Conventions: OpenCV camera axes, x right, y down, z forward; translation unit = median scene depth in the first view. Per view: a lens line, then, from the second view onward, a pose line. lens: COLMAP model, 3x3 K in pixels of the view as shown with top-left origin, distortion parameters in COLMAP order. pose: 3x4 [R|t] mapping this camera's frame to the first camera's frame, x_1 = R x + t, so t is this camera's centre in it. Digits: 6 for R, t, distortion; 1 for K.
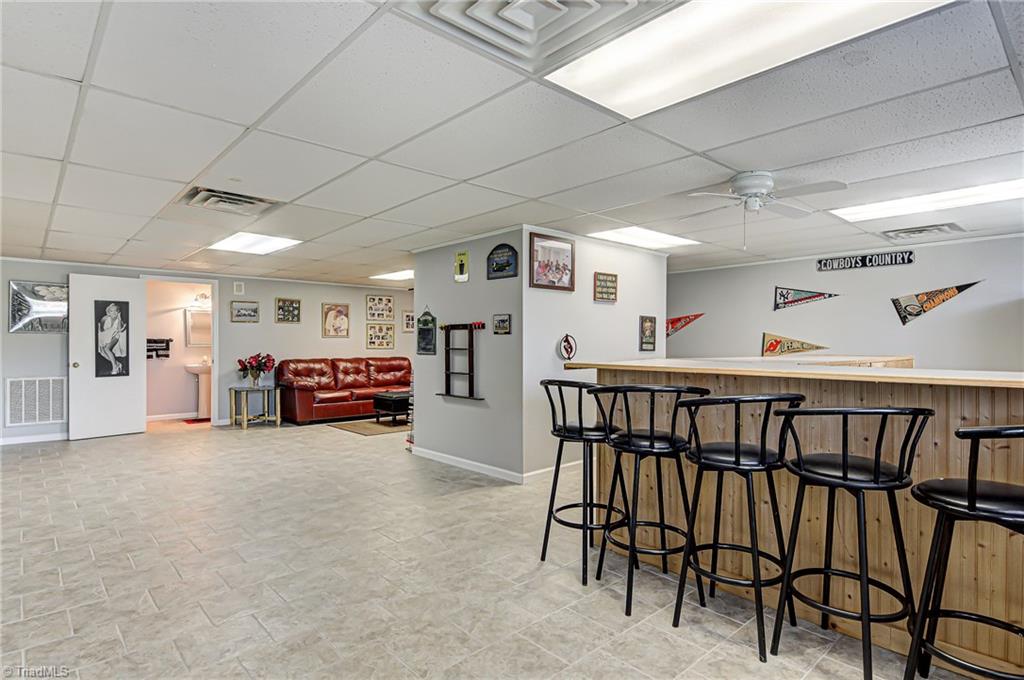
lens RADIAL K [[540.9, 0, 508.4], [0, 540.9, 338.4], [0, 0, 1]] dist [0.011463, -0.002043]
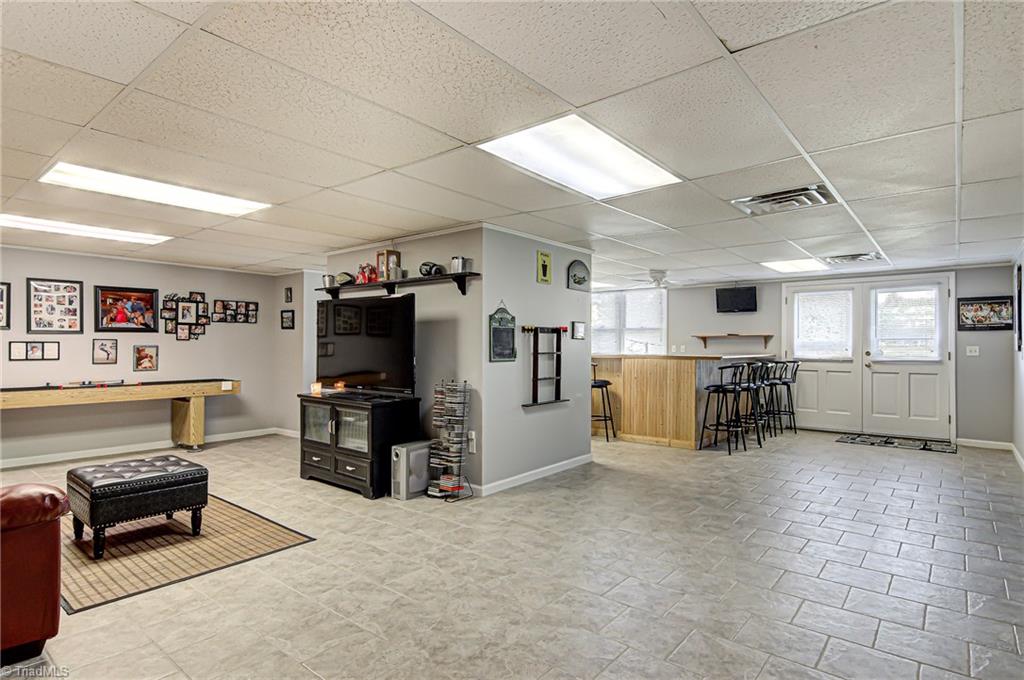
lens RADIAL K [[540.9, 0, 508.4], [0, 540.9, 338.4], [0, 0, 1]] dist [0.011463, -0.002043]
pose [[-0.138149, 0.010368, 0.990357, -1.028098], [-0.009430, 0.999886, -0.011783, 0.005918], [-0.990367, -0.010967, -0.138036, 1.192521]]
